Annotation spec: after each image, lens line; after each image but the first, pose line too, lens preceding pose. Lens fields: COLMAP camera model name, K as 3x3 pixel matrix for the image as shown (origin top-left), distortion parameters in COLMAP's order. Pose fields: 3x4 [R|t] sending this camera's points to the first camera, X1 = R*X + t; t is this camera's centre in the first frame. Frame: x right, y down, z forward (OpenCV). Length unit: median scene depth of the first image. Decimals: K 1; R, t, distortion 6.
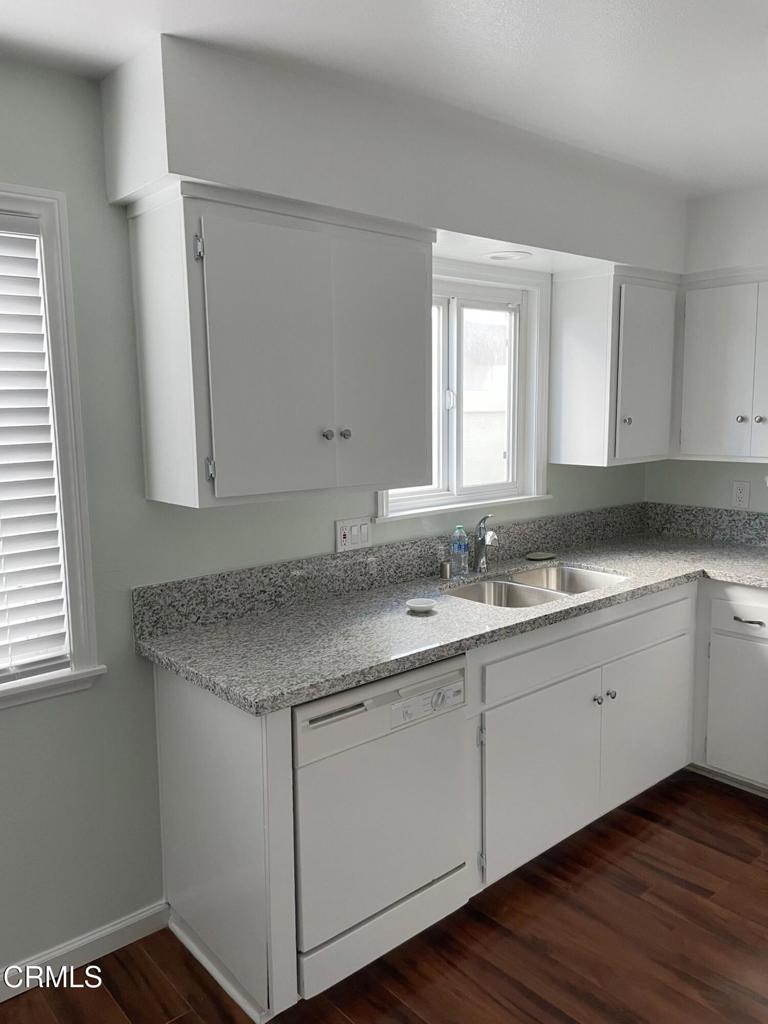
lens RADIAL K [[779.1, 0, 384.0], [0, 779.1, 512.0], [0, 0, 1]] dist [0.086267, -0.121554]
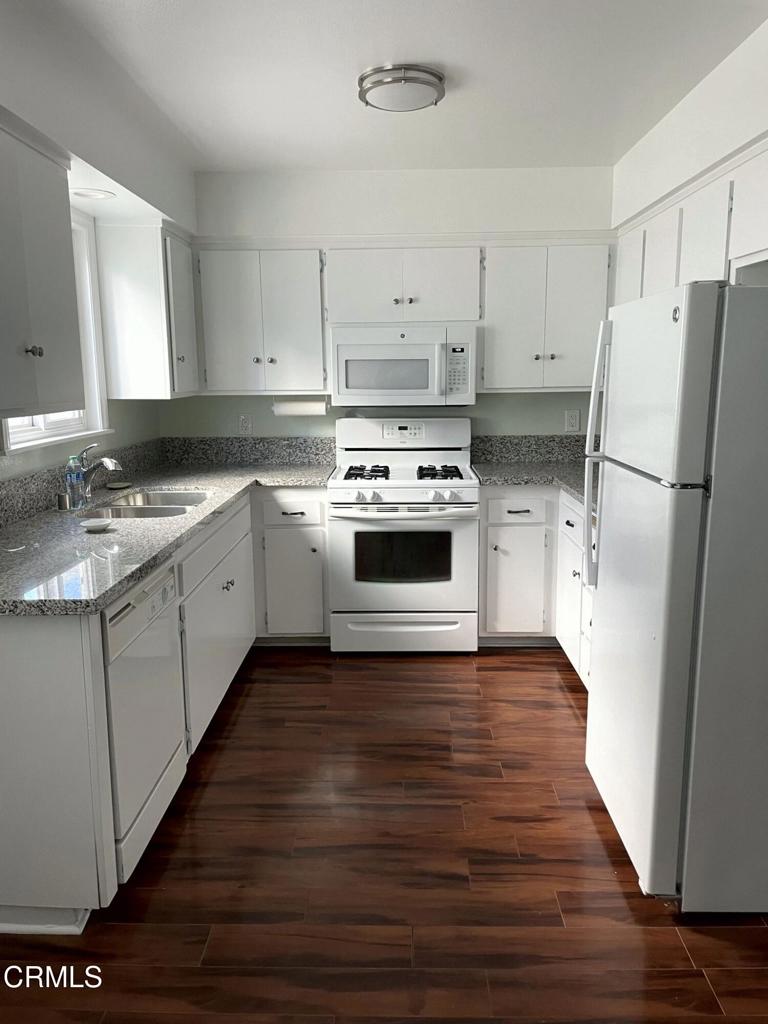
lens RADIAL K [[779.1, 0, 384.0], [0, 779.1, 512.0], [0, 0, 1]] dist [0.086267, -0.121554]
pose [[0.668181, -0.123885, 0.733612, -0.391781], [0.099668, 0.992056, 0.076749, 0.051548], [-0.737292, 0.021836, 0.675221, 0.012304]]
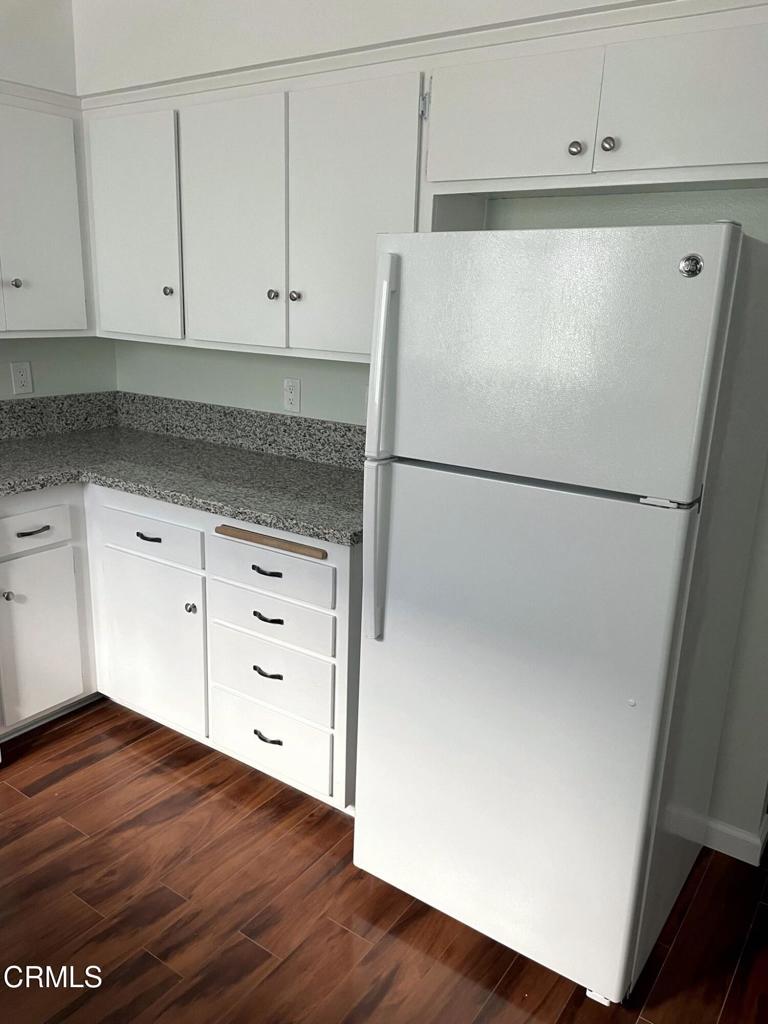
lens RADIAL K [[779.1, 0, 384.0], [0, 779.1, 512.0], [0, 0, 1]] dist [0.086267, -0.121554]
pose [[-0.251831, -0.247699, 0.935535, -0.161401], [0.101124, 0.954664, 0.279984, -0.043632], [-0.962473, 0.165114, -0.215366, 0.543536]]
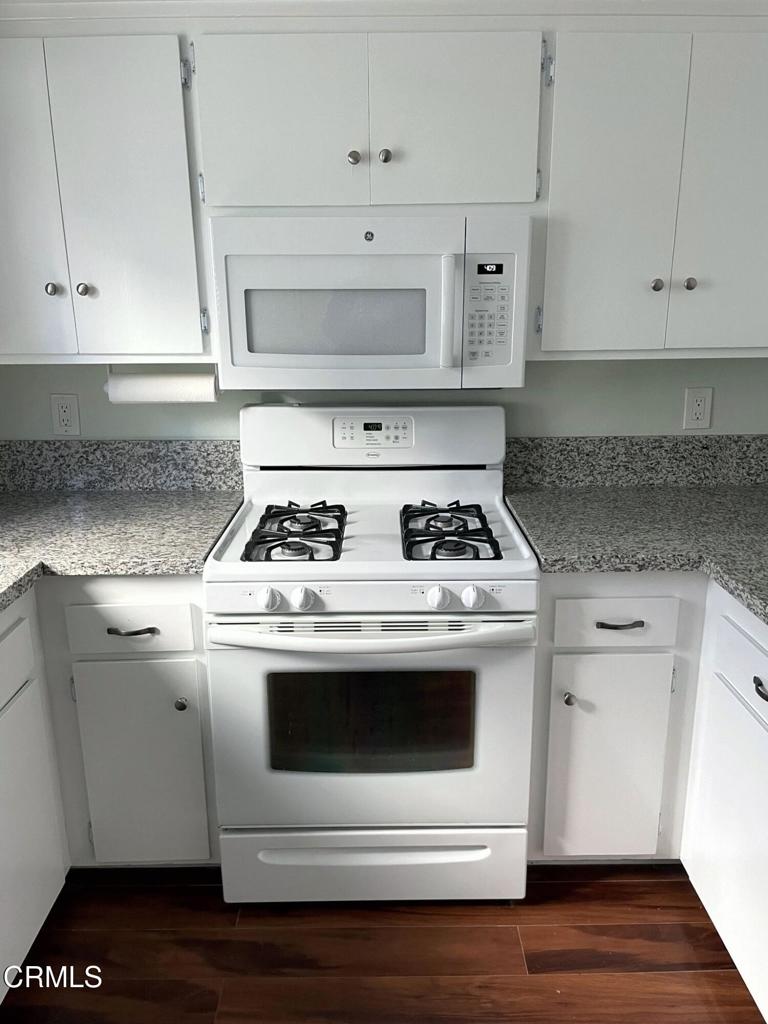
lens RADIAL K [[779.1, 0, 384.0], [0, 779.1, 512.0], [0, 0, 1]] dist [0.086267, -0.121554]
pose [[0.646381, -0.195448, 0.737558, 0.162374], [0.100126, 0.980005, 0.171946, -0.035078], [-0.756416, -0.037294, 0.653026, 0.469339]]
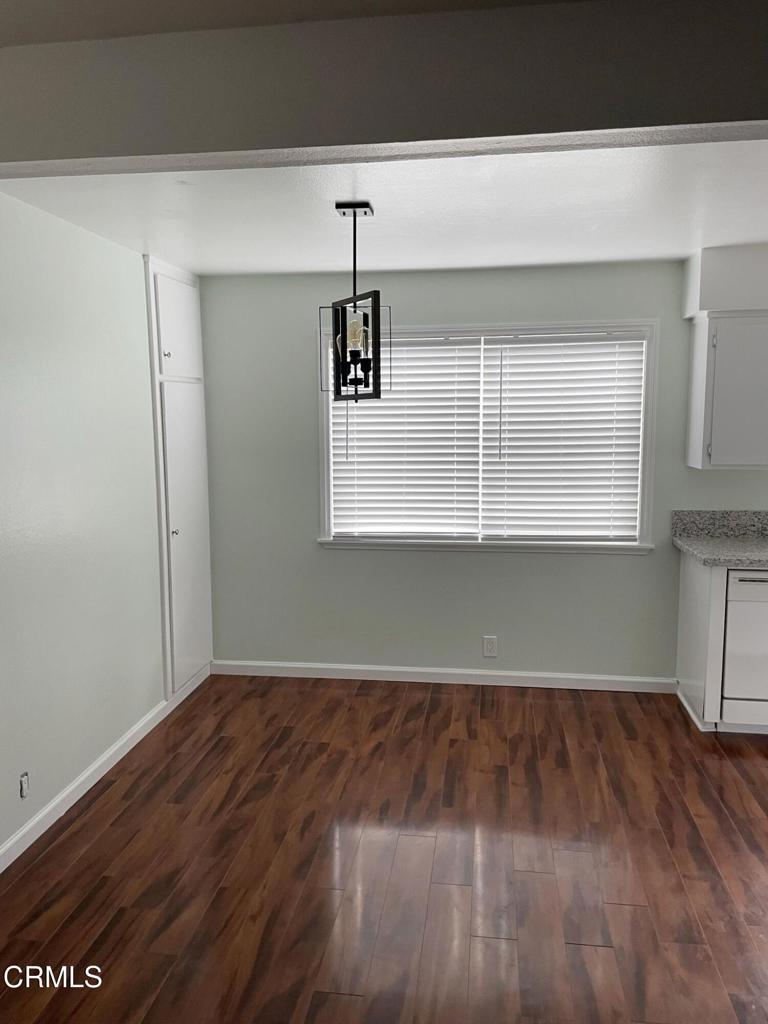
lens RADIAL K [[779.1, 0, 384.0], [0, 779.1, 512.0], [0, 0, 1]] dist [0.086267, -0.121554]
pose [[0.658388, 0.103503, -0.745529, 0.503175], [-0.106561, 0.993341, 0.043802, 0.069385], [0.745098, 0.050606, 0.665033, -0.637315]]
